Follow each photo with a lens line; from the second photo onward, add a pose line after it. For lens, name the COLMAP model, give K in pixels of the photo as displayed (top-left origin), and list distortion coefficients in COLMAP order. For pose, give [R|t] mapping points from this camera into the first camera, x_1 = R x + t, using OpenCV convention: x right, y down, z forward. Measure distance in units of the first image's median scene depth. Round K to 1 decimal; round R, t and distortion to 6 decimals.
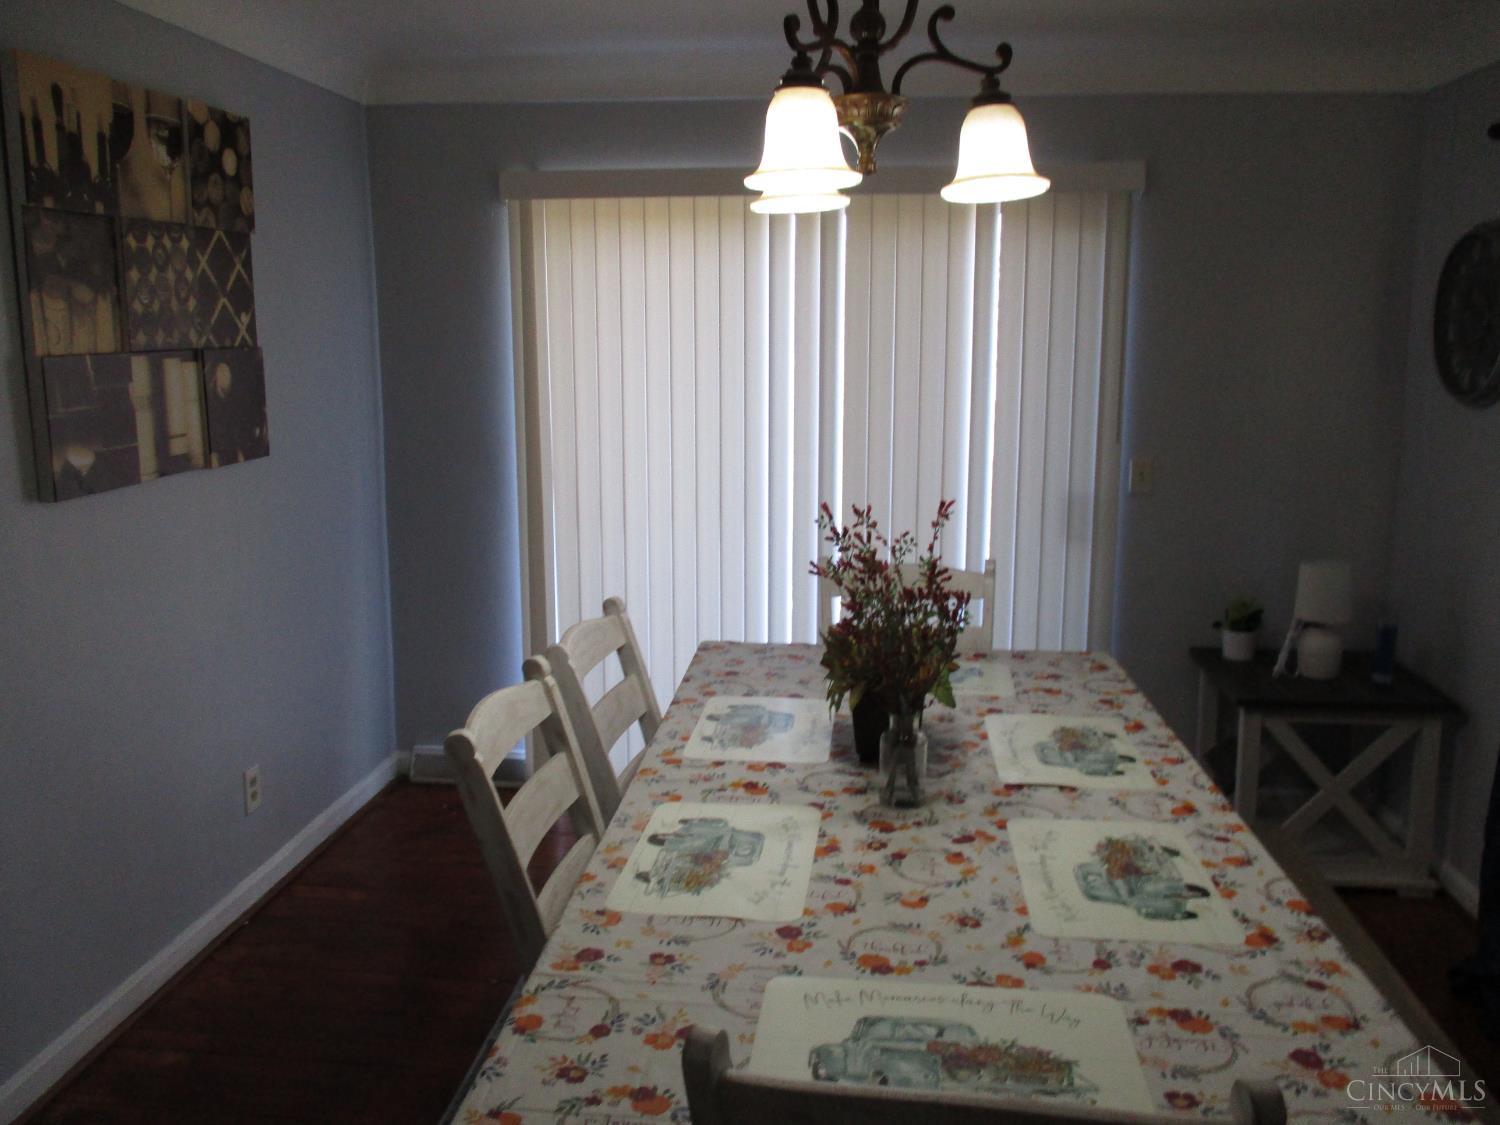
lens RADIAL K [[1254.4, 0, 752.6], [0, 1254.4, 542.2], [0, 0, 1]] dist [-0.023245, 0.005275]
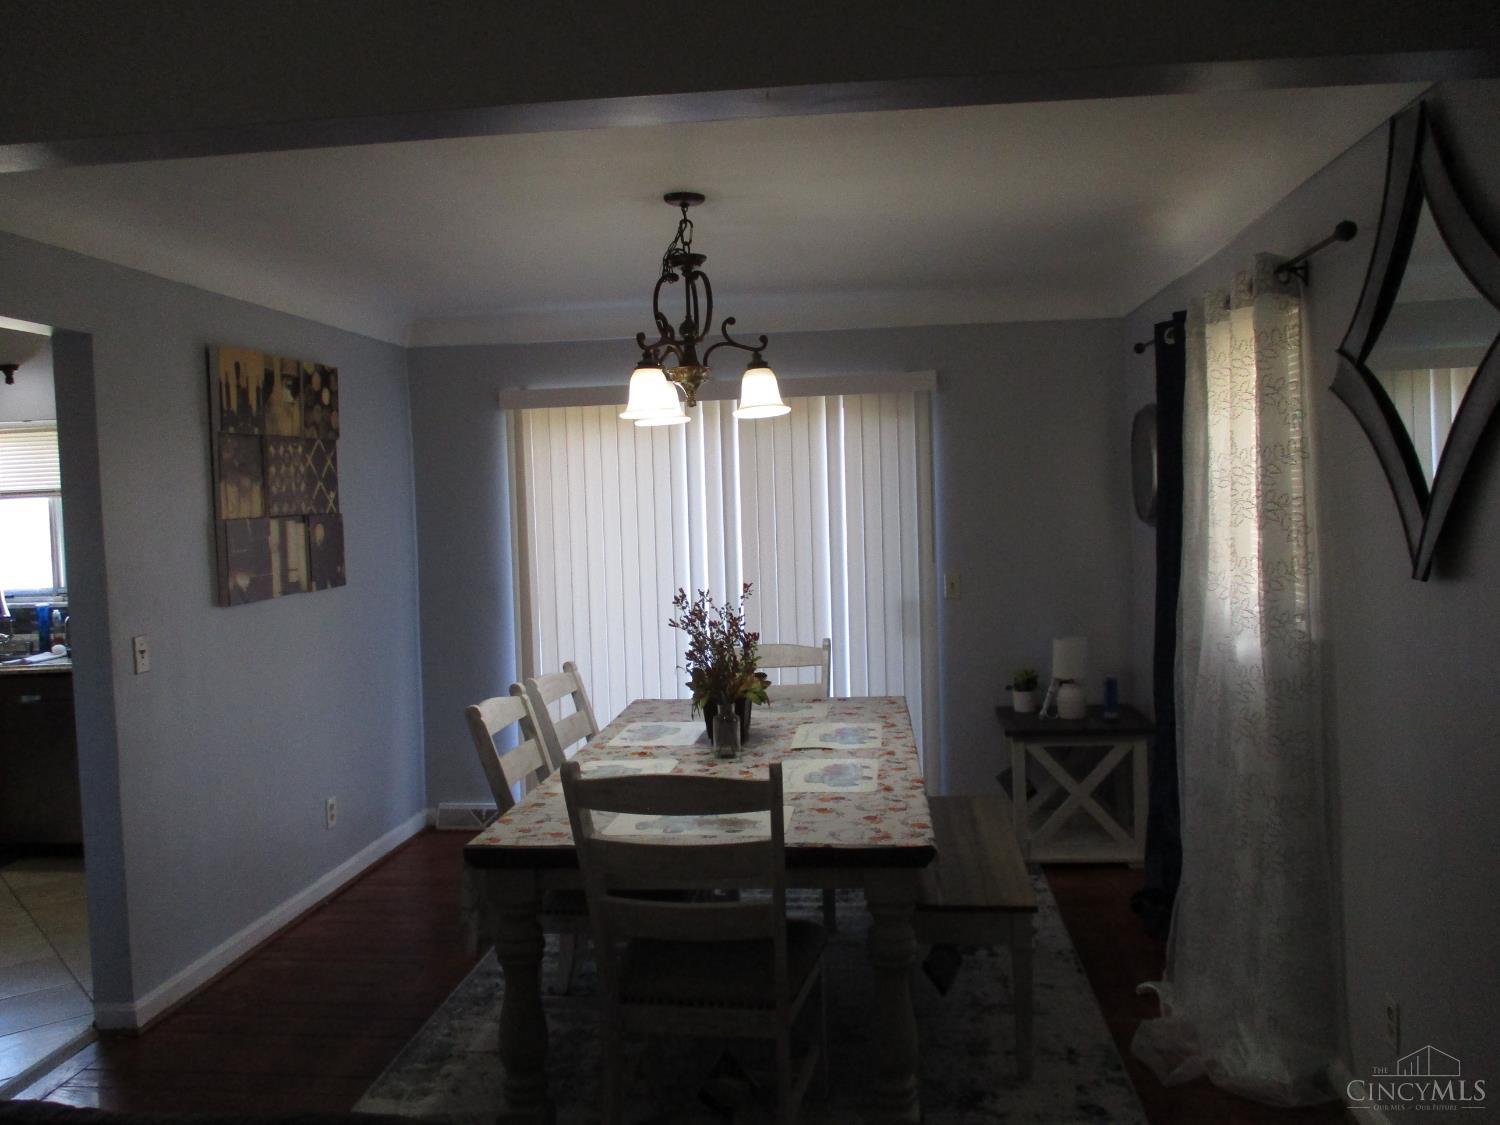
lens RADIAL K [[1254.4, 0, 752.6], [0, 1254.4, 542.2], [0, 0, 1]] dist [-0.023245, 0.005275]
pose [[0.999488, -0.031163, -0.007197, 0.133817], [0.029963, 0.991039, -0.130170, 0.106381], [0.011189, 0.129887, 0.991466, -0.577678]]
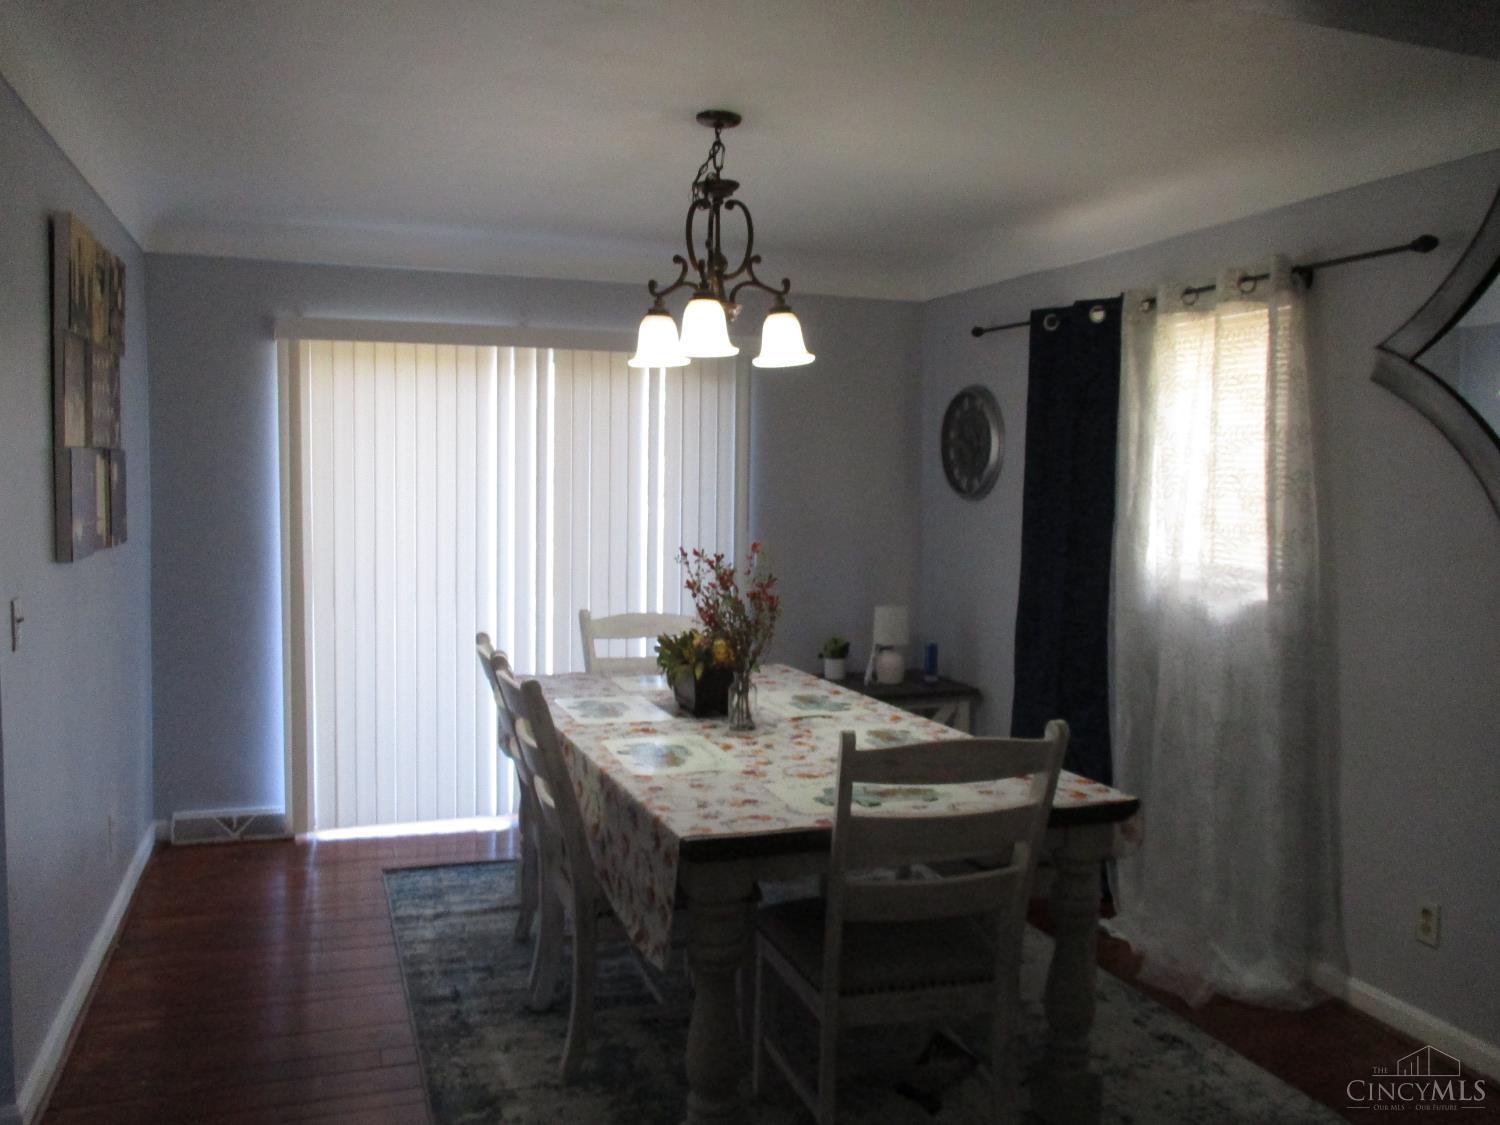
lens RADIAL K [[1232.7, 0, 756.6], [0, 1232.7, 540.5], [0, 0, 1]] dist [-0.007248, -0.003249]
pose [[0.901832, -0.011092, 0.431943, -0.415531], [0.060090, 0.993176, -0.099954, 0.096672], [-0.427887, 0.116098, 0.896345, -0.347736]]
